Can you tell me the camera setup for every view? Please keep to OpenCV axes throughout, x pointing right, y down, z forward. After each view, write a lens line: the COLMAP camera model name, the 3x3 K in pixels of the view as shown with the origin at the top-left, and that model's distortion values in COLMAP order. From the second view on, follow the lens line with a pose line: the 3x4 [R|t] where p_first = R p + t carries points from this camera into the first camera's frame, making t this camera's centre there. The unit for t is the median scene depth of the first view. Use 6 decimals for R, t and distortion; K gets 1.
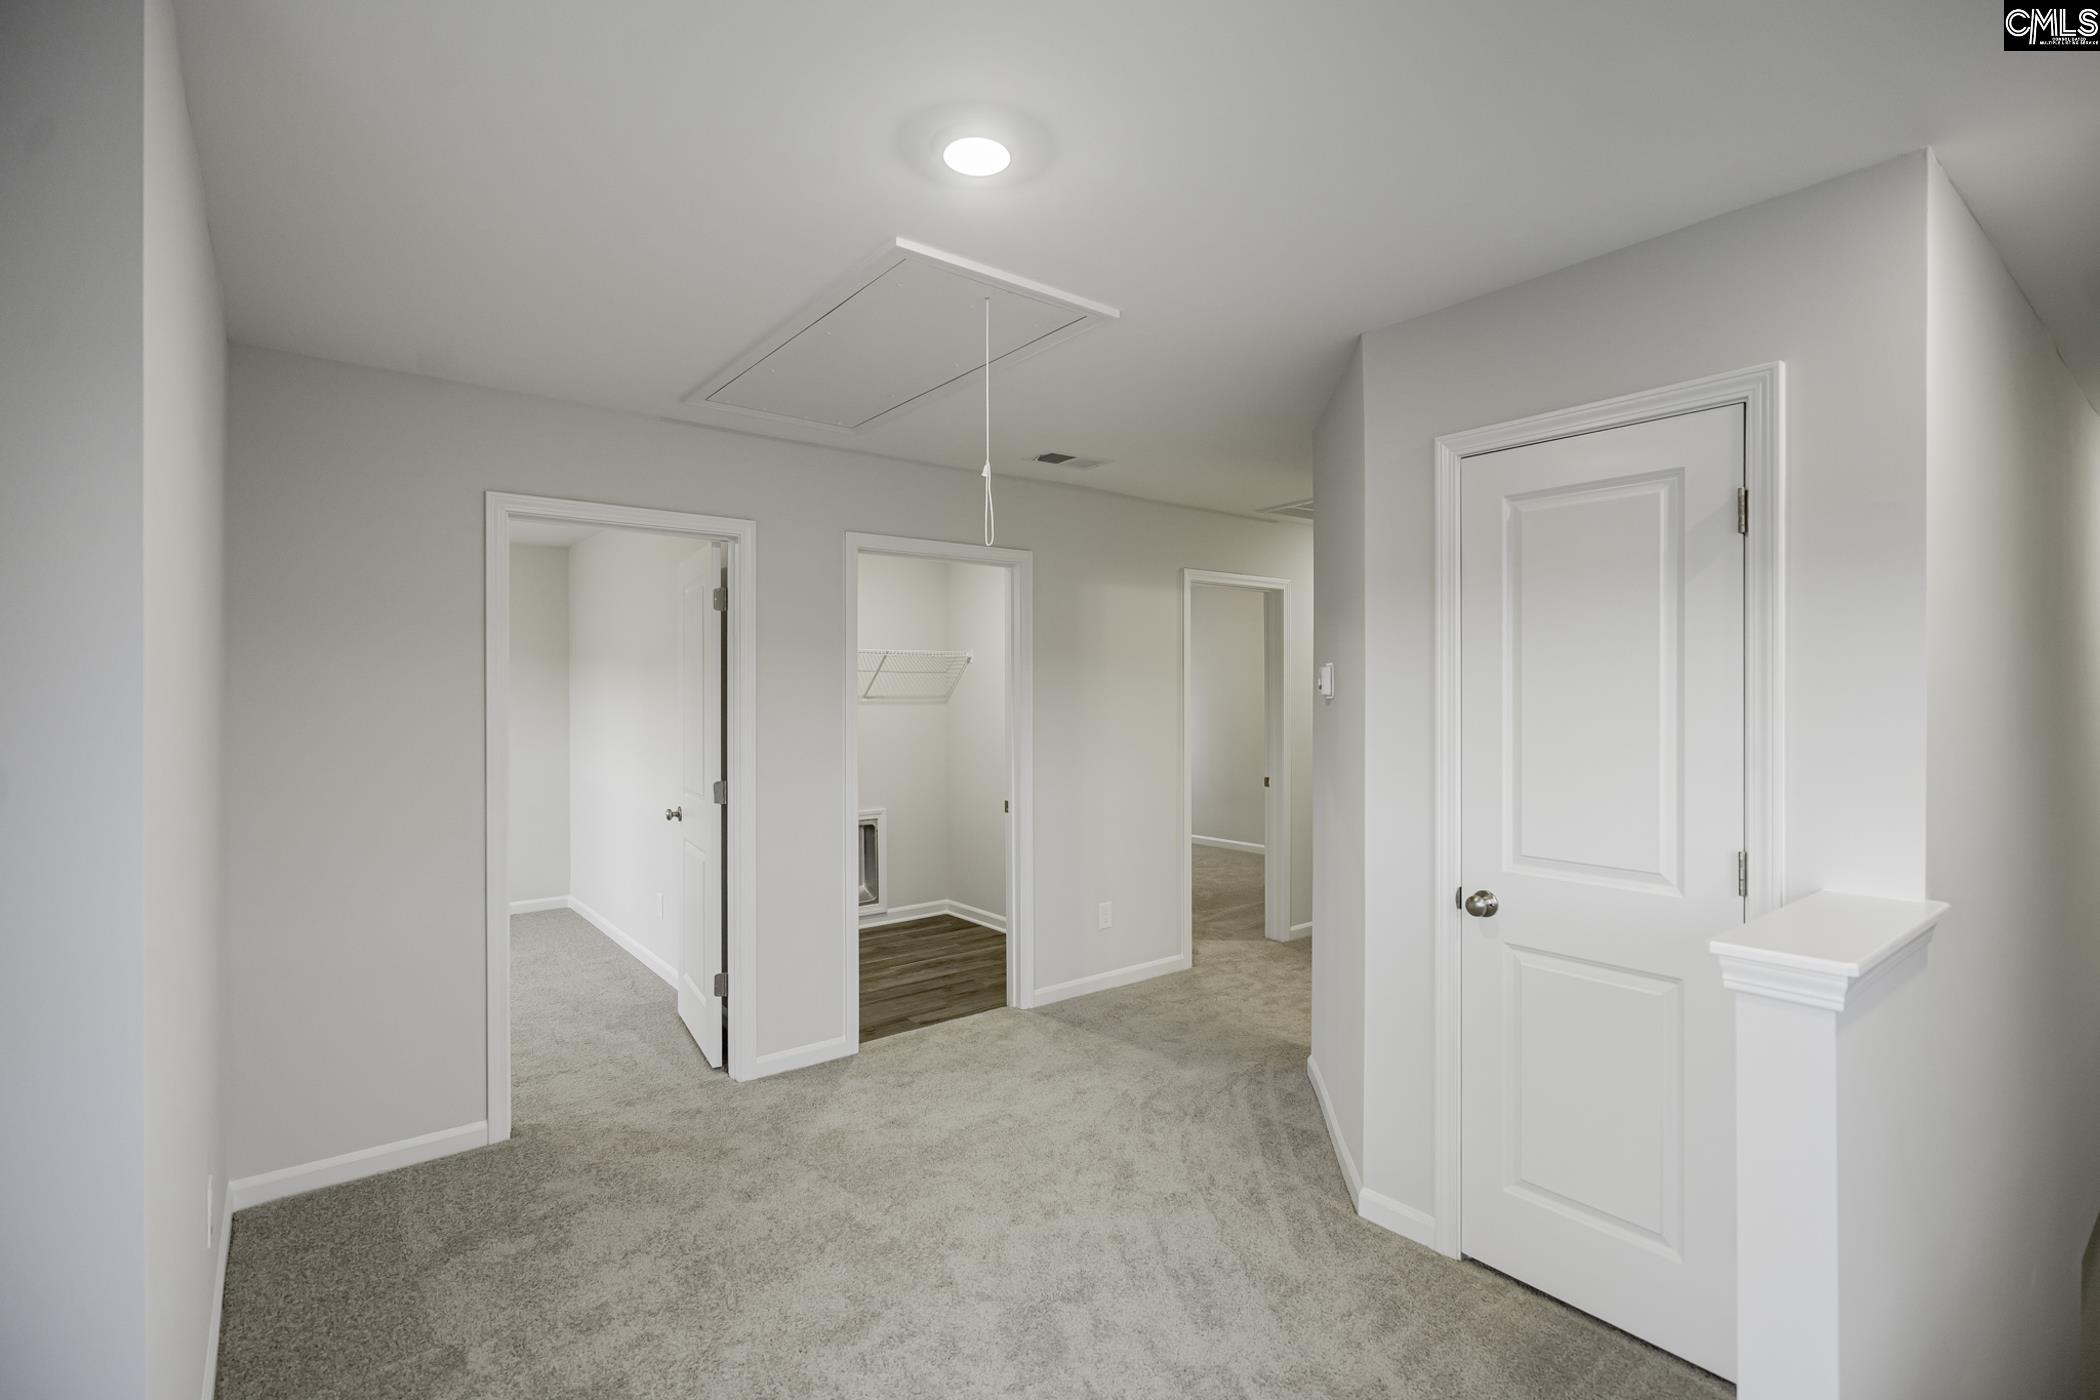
lens RADIAL K [[972.7, 0, 1055.7], [0, 972.7, 651.8], [0, 0, 1]] dist [-0.016083, -0.000235]
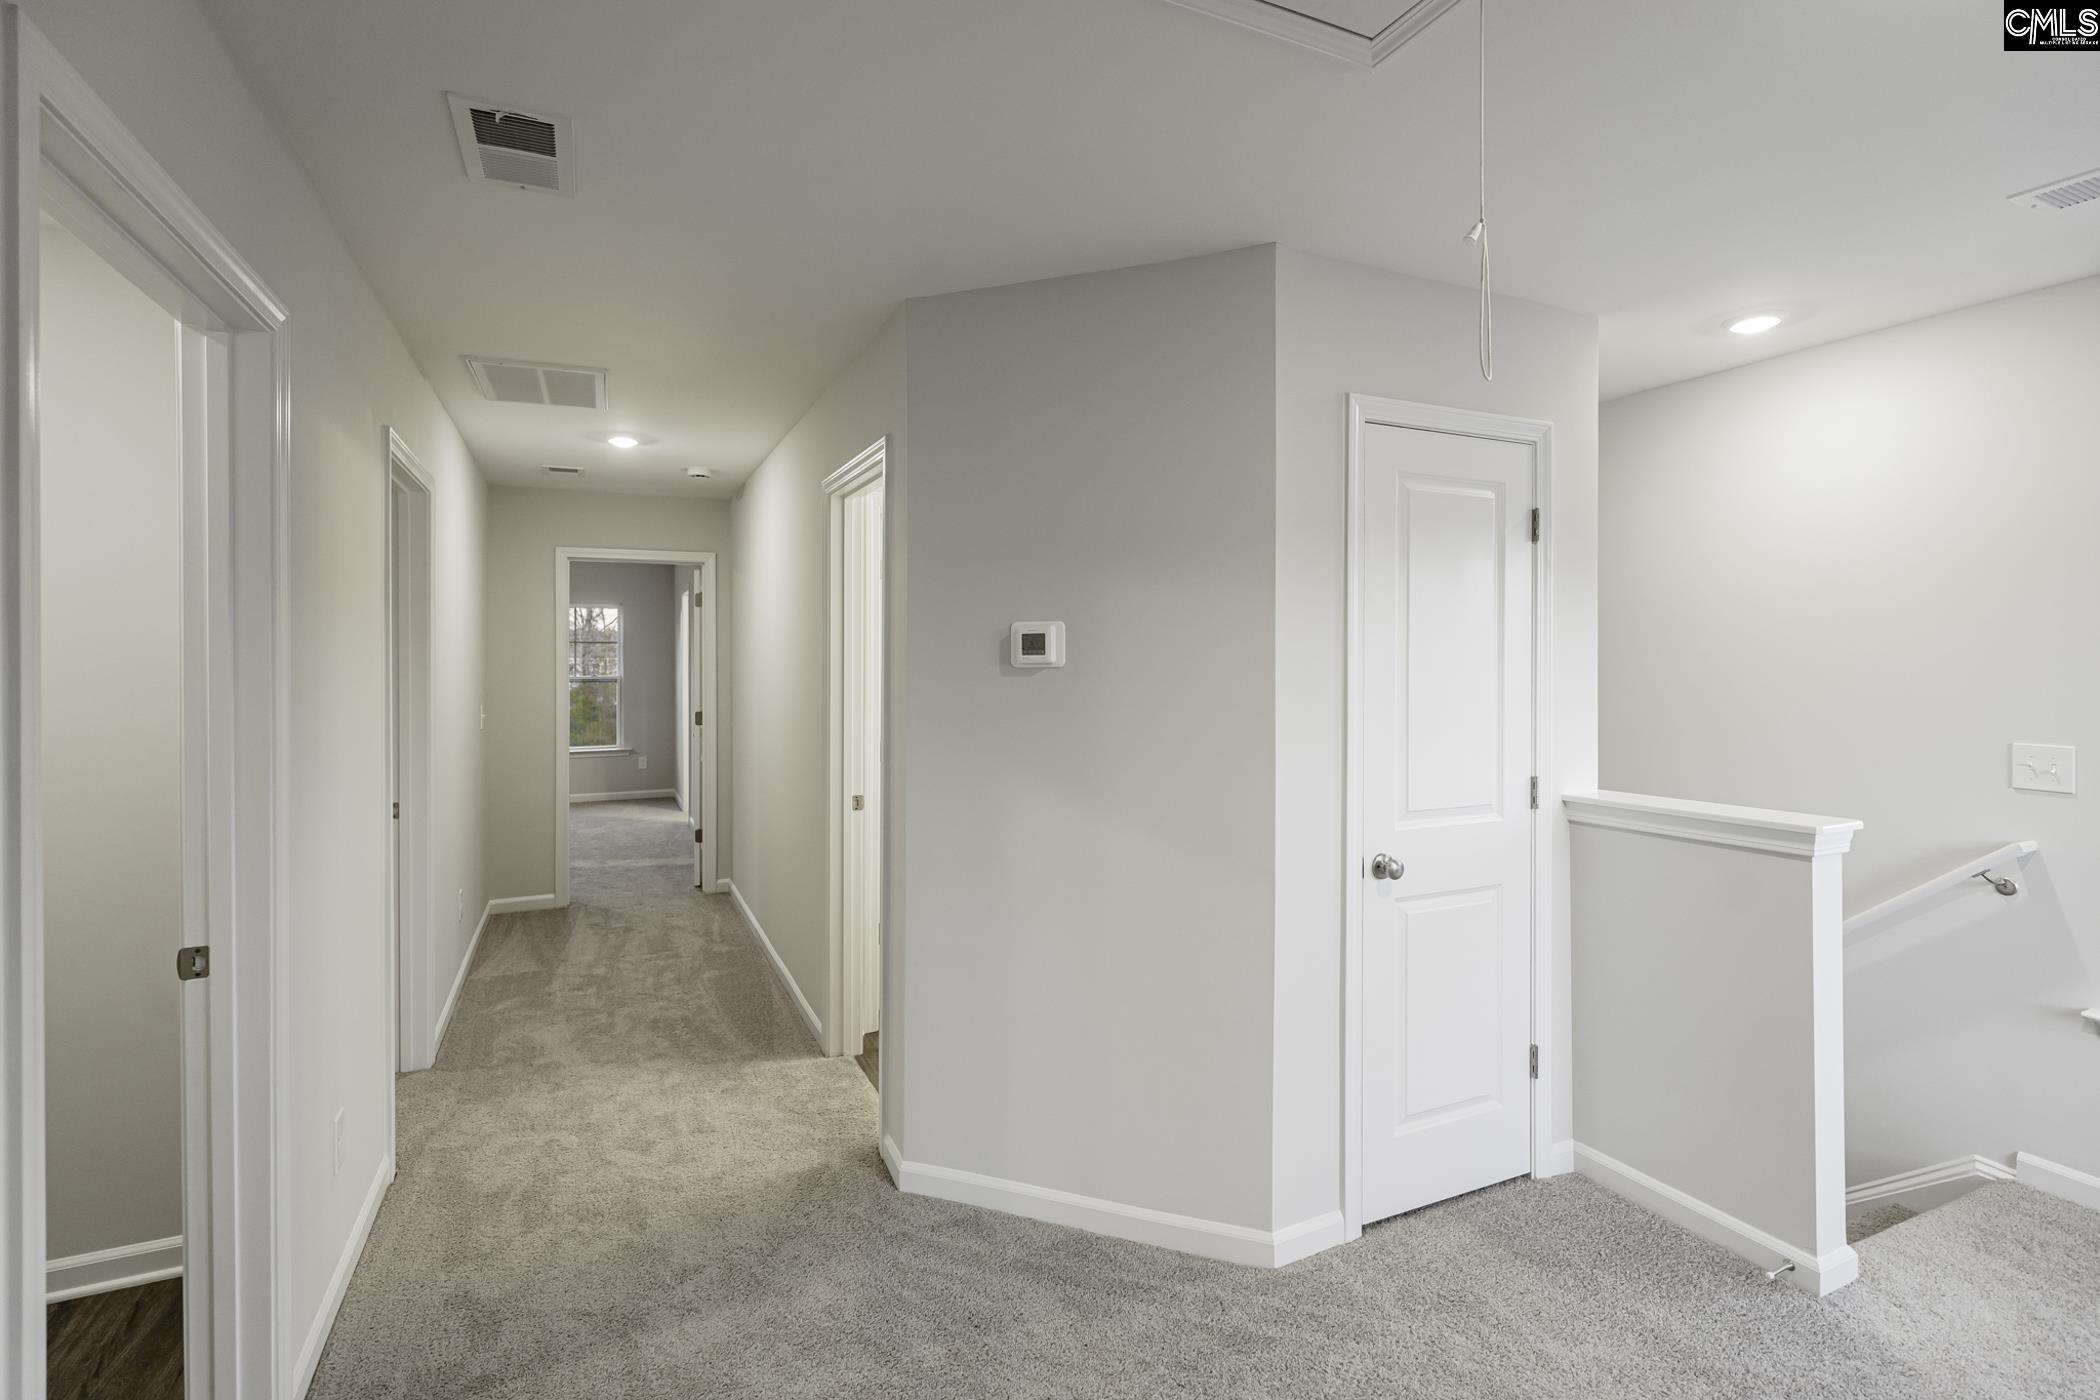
lens RADIAL K [[972.7, 0, 1055.7], [0, 972.7, 651.8], [0, 0, 1]] dist [-0.016083, -0.000235]
pose [[0.239932, -0.000680, 0.970790, -0.611645], [-0.031389, 0.999471, 0.008458, 0.033829], [-0.970282, -0.032502, 0.239783, 1.074711]]
